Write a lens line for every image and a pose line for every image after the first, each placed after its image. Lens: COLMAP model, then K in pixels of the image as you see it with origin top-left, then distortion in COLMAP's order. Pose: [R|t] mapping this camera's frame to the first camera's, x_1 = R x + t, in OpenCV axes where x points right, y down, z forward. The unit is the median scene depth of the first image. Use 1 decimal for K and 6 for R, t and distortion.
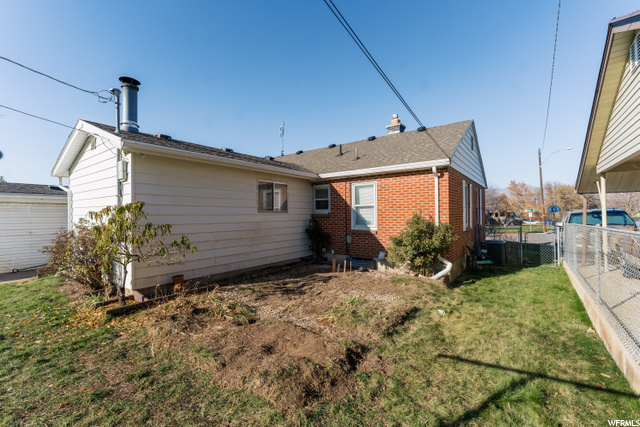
lens RADIAL K [[280.4, 0, 320.0], [0, 280.4, 213.5], [0, 0, 1]] dist [0.000833, 0.000187]
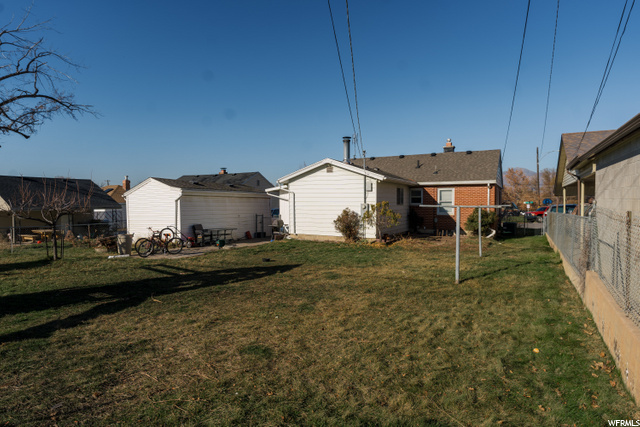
lens RADIAL K [[371.5, 0, 320.0], [0, 371.5, 213.5], [0, 0, 1]] dist [-0.005822, -0.001593]
pose [[0.990752, 0.005994, 0.135555, -0.940631], [-0.010438, 0.999430, 0.032094, -0.018021], [-0.135286, -0.033212, 0.990250, -1.215516]]
